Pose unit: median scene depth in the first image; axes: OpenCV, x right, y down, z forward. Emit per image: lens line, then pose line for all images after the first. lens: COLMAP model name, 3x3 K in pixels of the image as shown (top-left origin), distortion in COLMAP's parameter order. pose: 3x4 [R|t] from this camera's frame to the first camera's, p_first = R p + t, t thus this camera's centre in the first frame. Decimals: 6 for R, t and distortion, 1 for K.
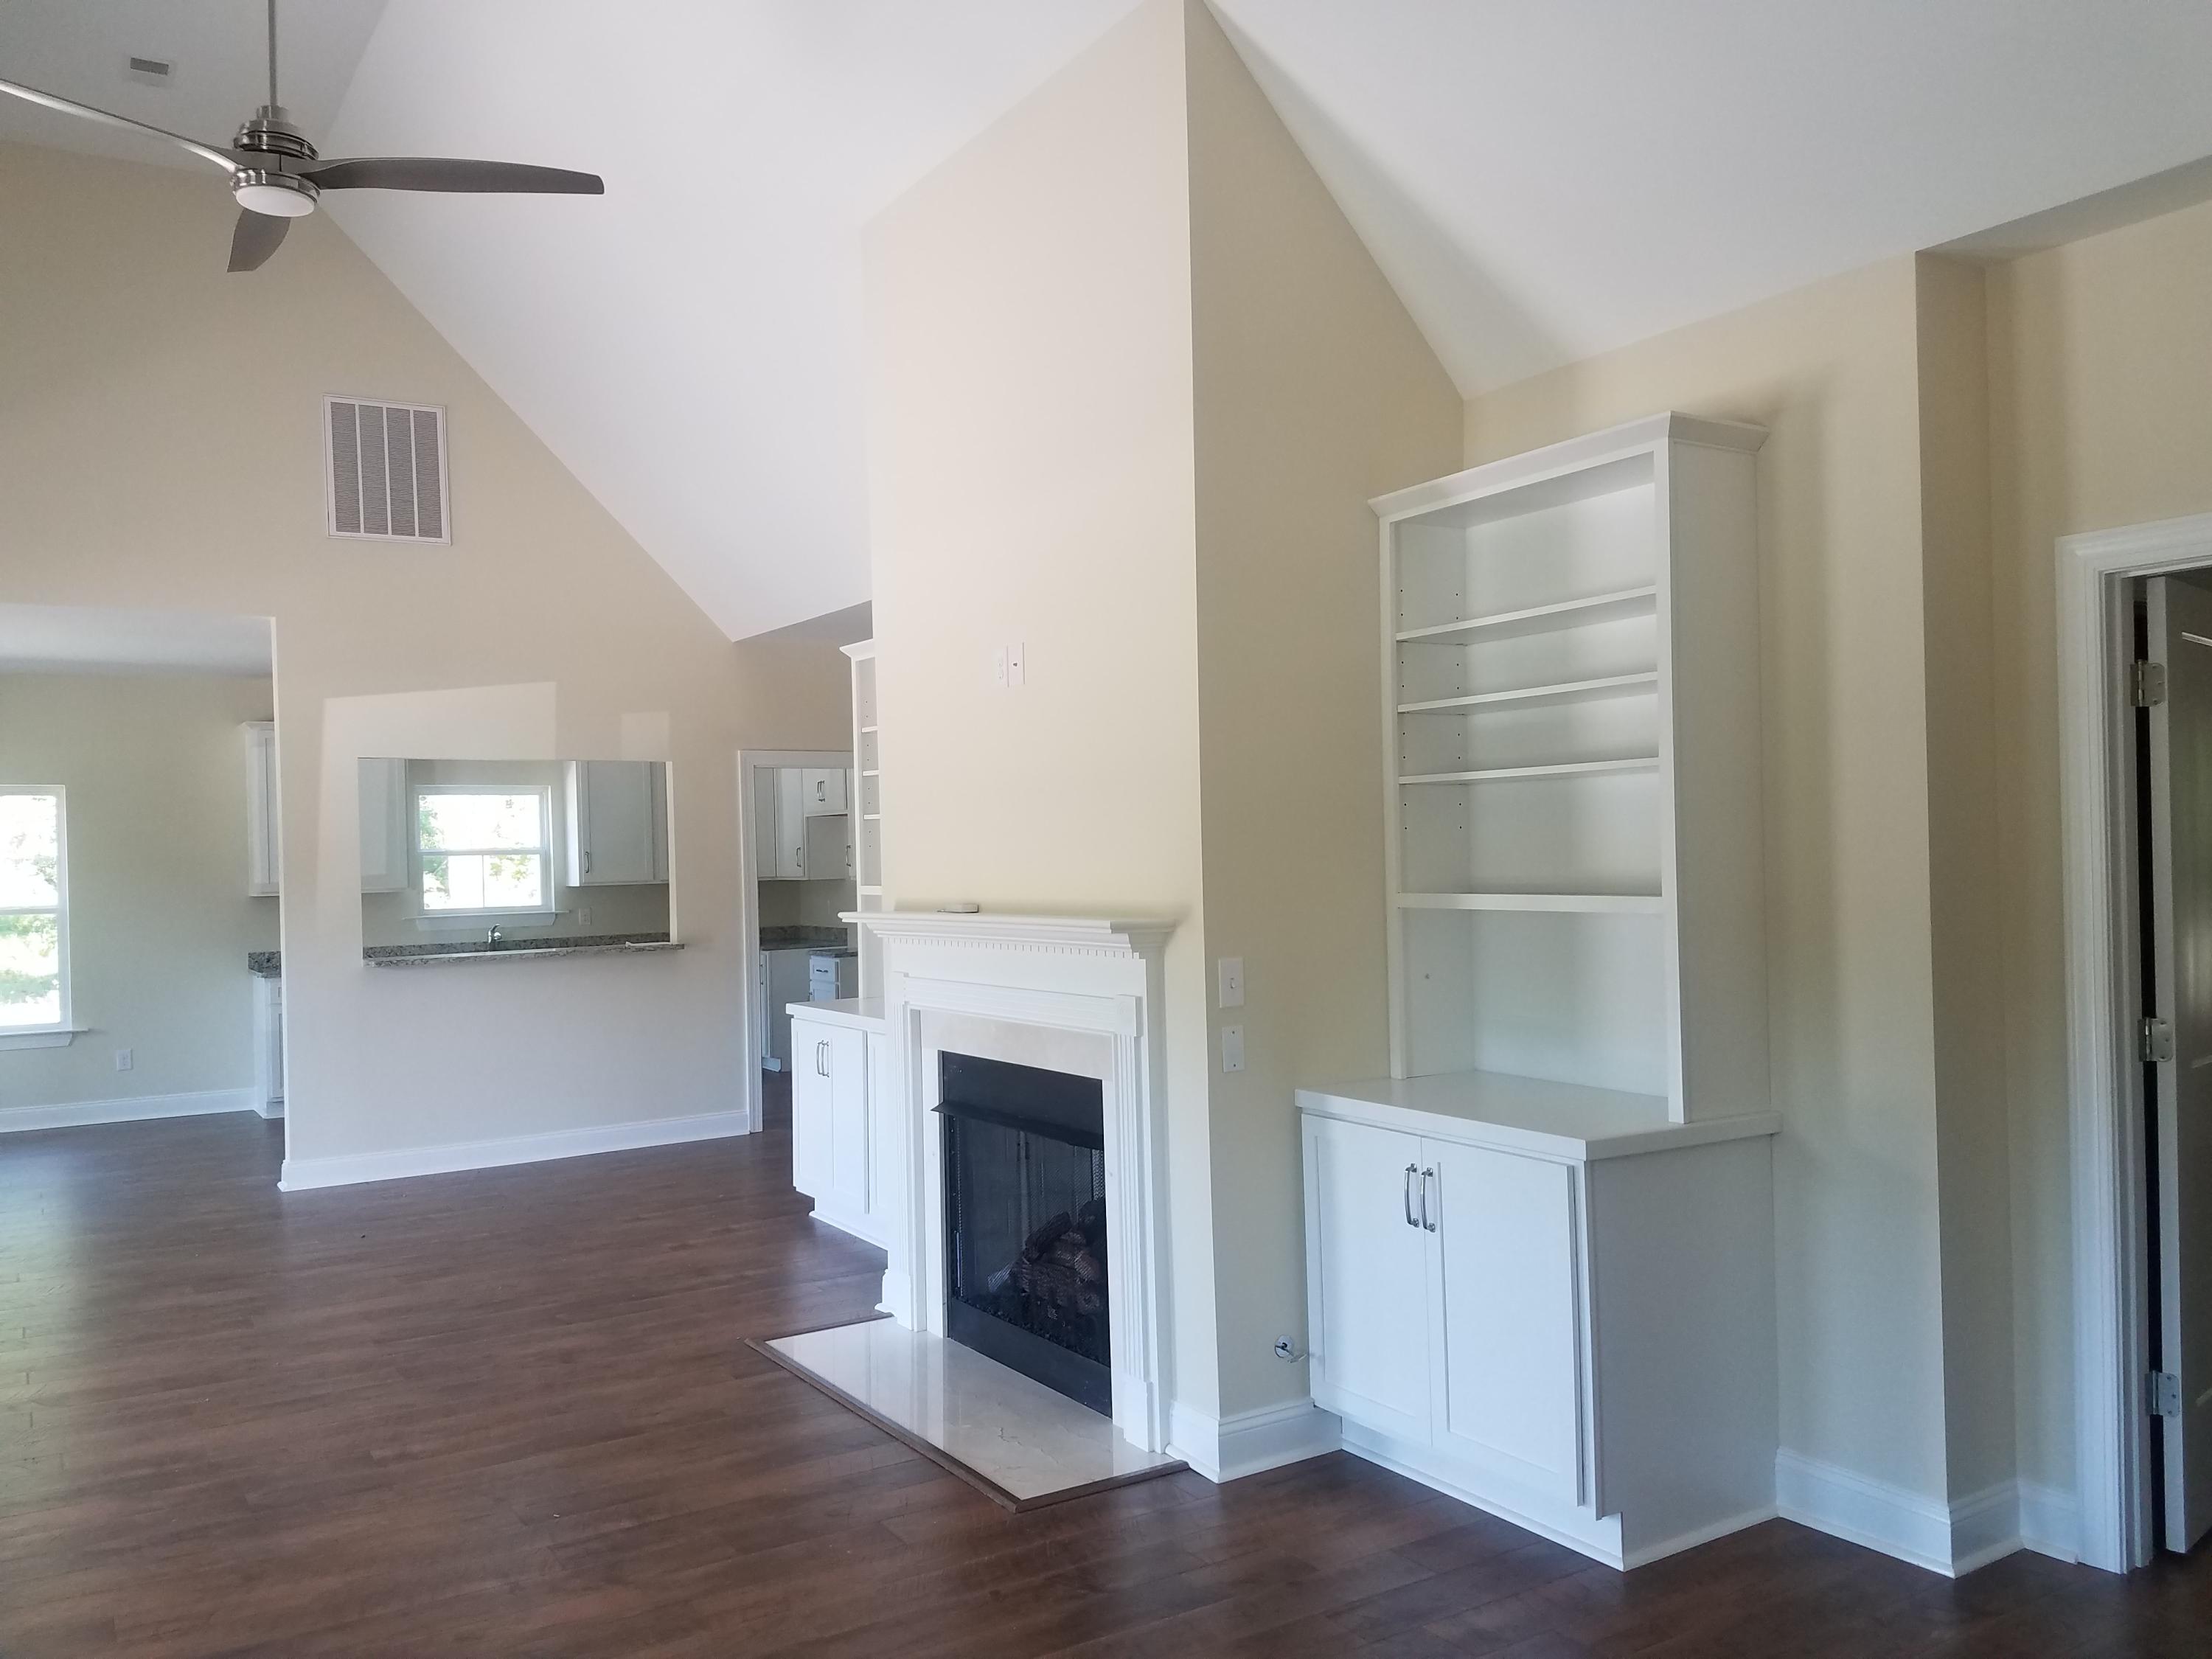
lens RADIAL K [[1778.7, 0, 1093.9], [0, 1778.7, 813.6], [0, 0, 1]] dist [0.062188, -0.077107]
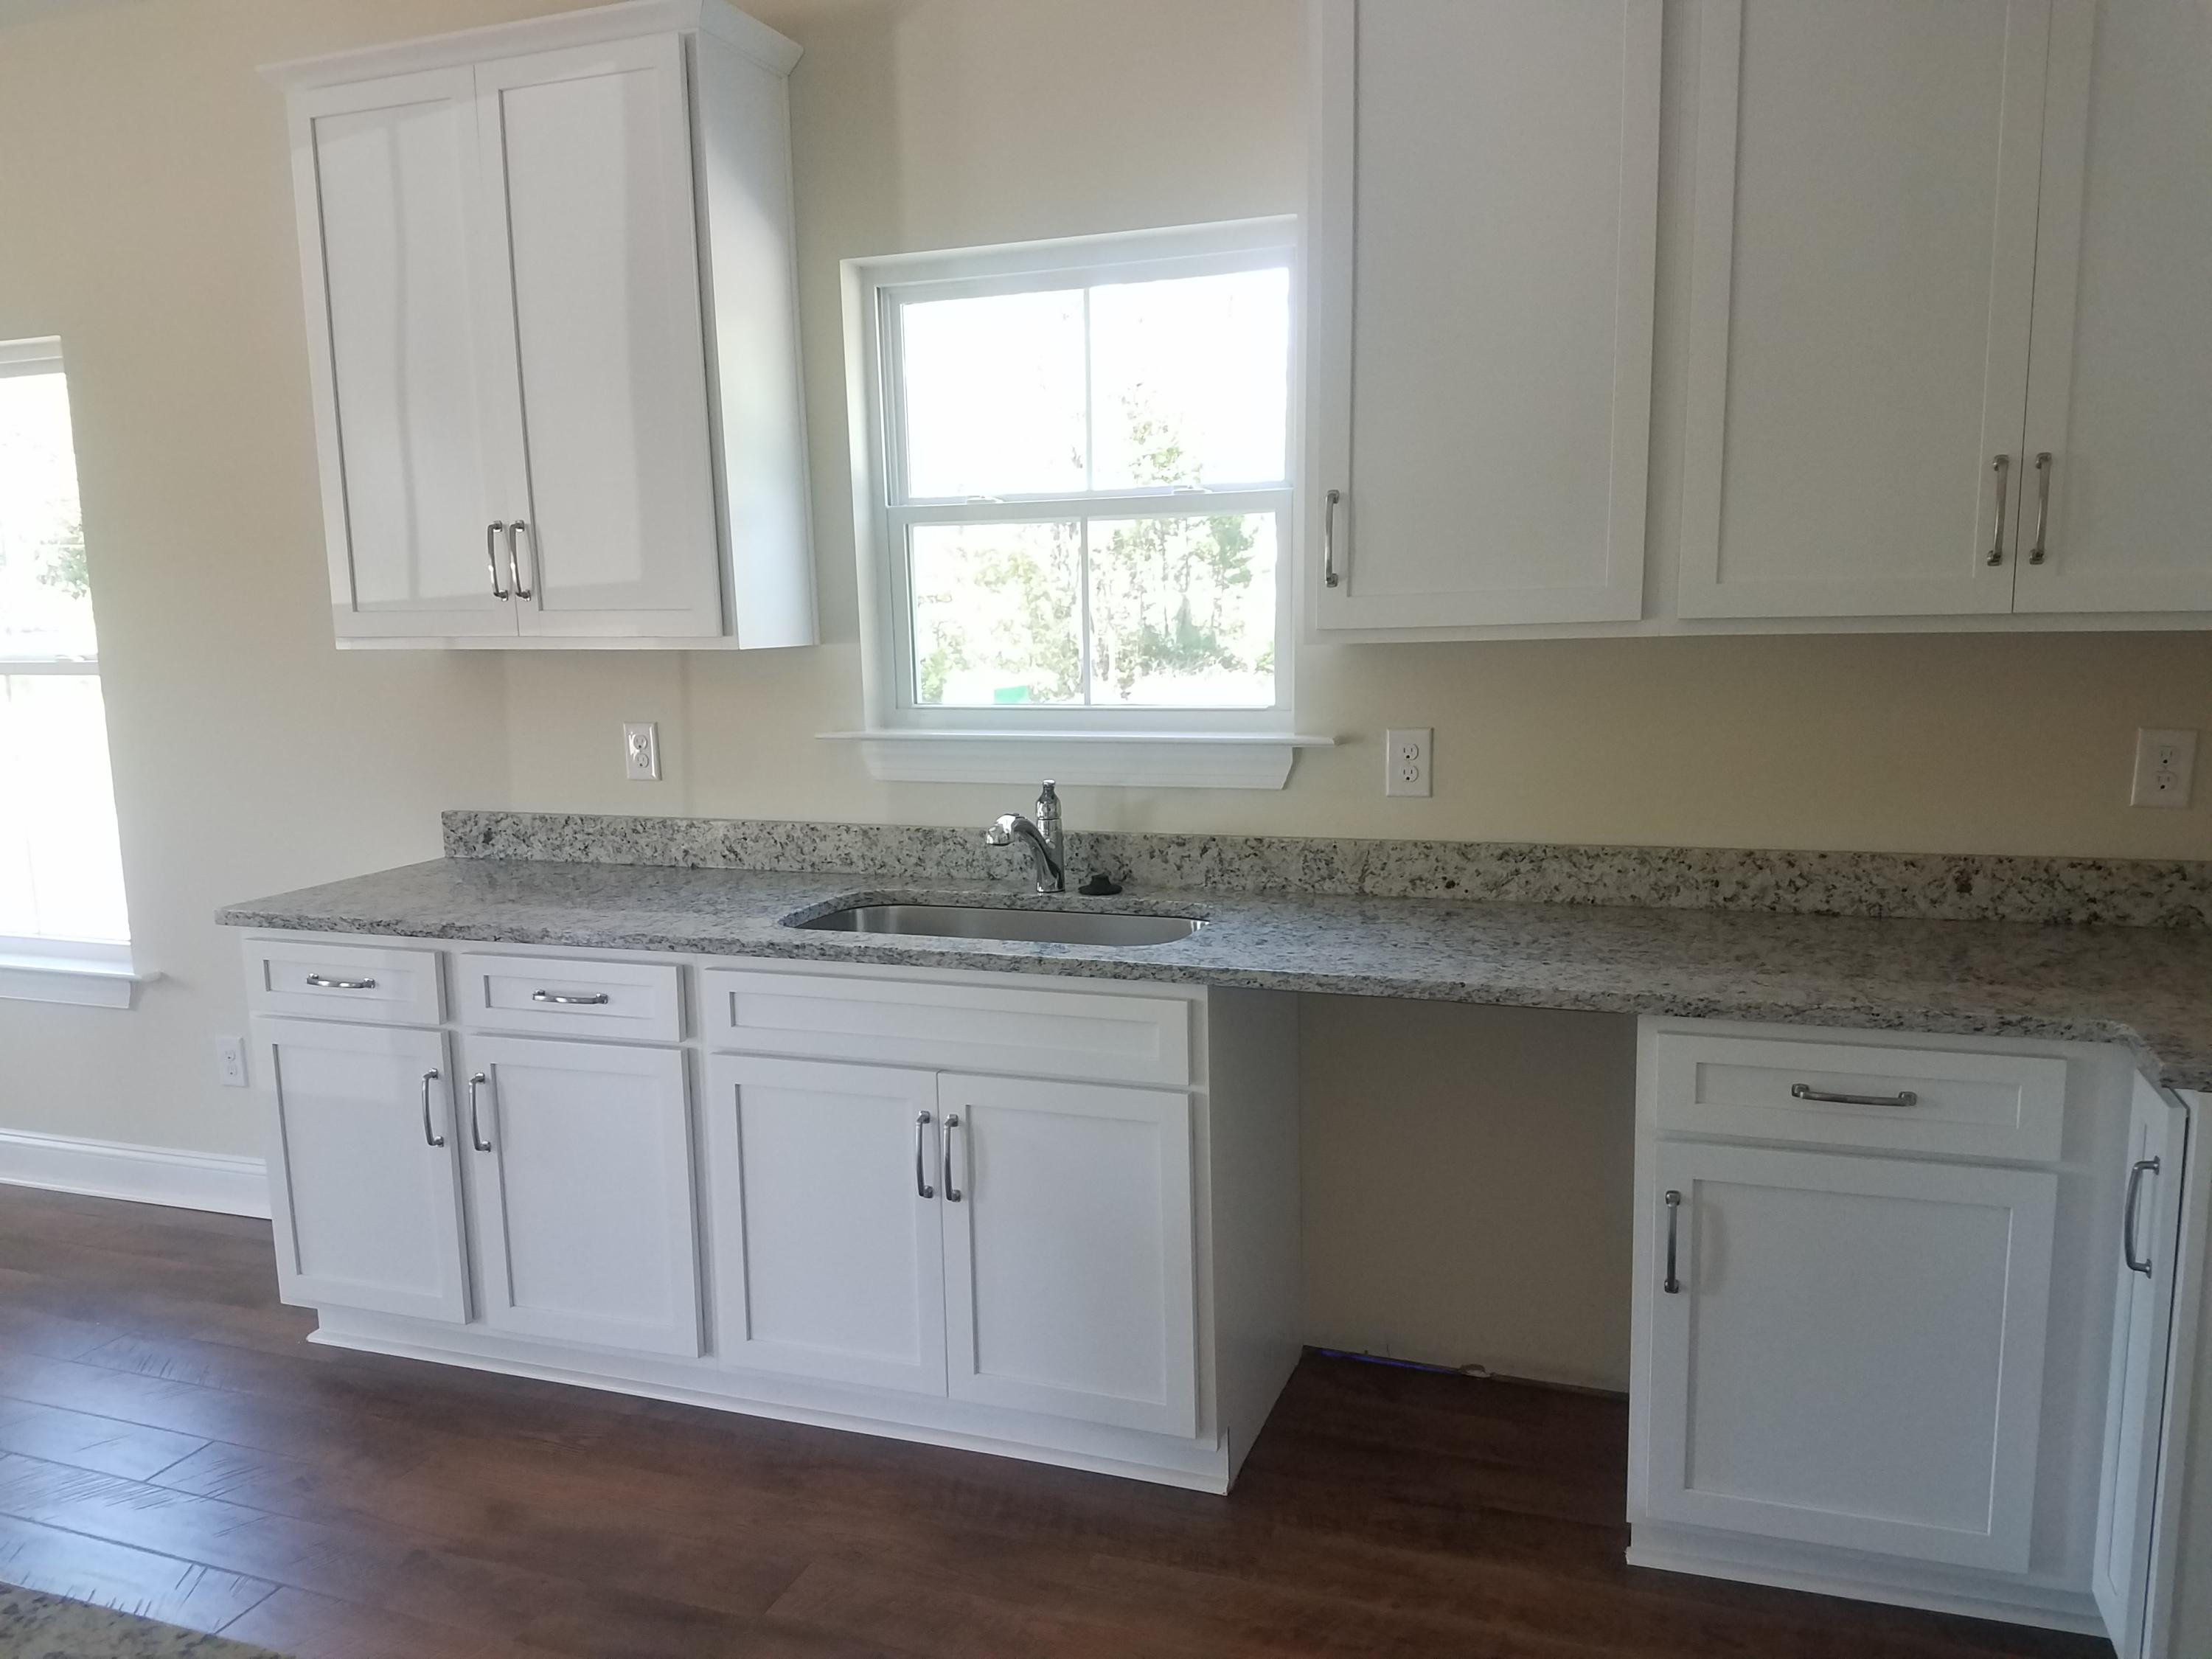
lens RADIAL K [[1684.5, 0, 1082.6], [0, 1684.5, 877.5], [0, 0, 1]] dist [0.063622, -0.038277]
pose [[0.611558, 0.141875, -0.778376, -0.140517], [0.023081, 0.980174, 0.196791, 0.028750], [0.790863, -0.138315, 0.596158, 0.911235]]
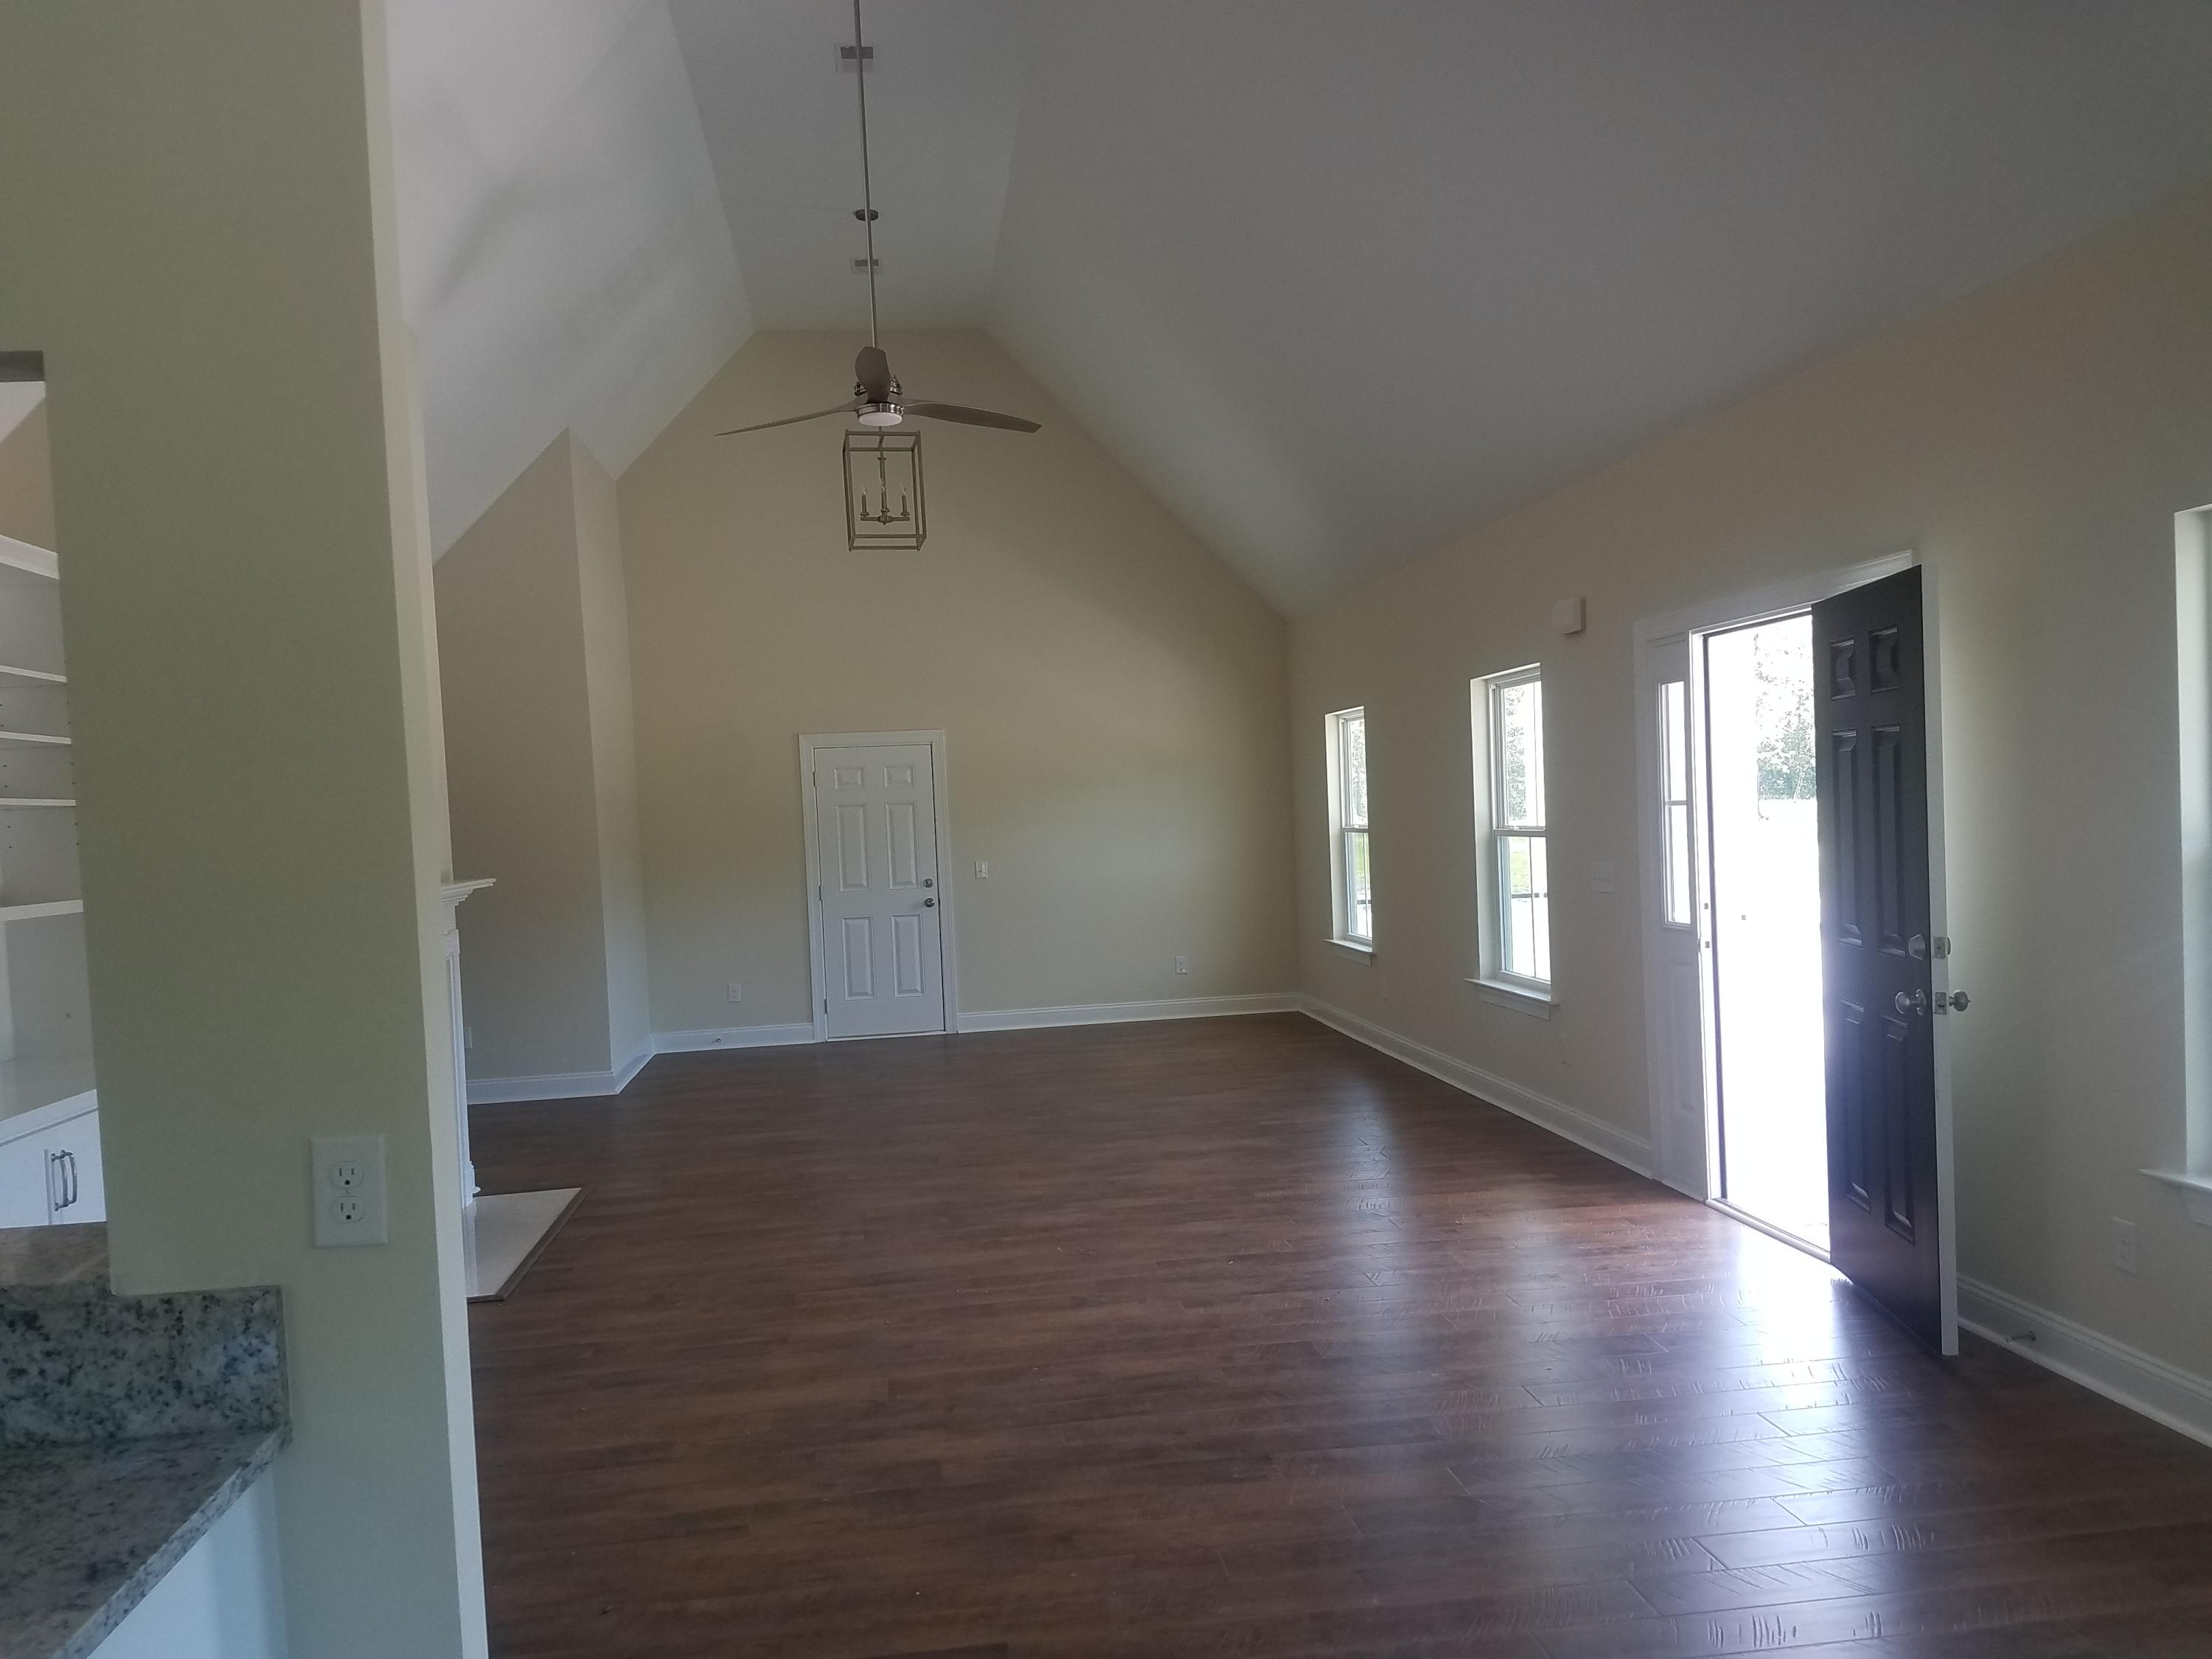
lens RADIAL K [[1689.7, 0, 1093.0], [0, 1689.7, 847.5], [0, 0, 1]] dist [0.164565, -0.228587]
pose [[-0.905848, 0.058963, 0.419480, -0.485672], [0.062974, 0.998006, -0.004292, 0.029794], [-0.418896, 0.022528, -0.907754, 0.906525]]
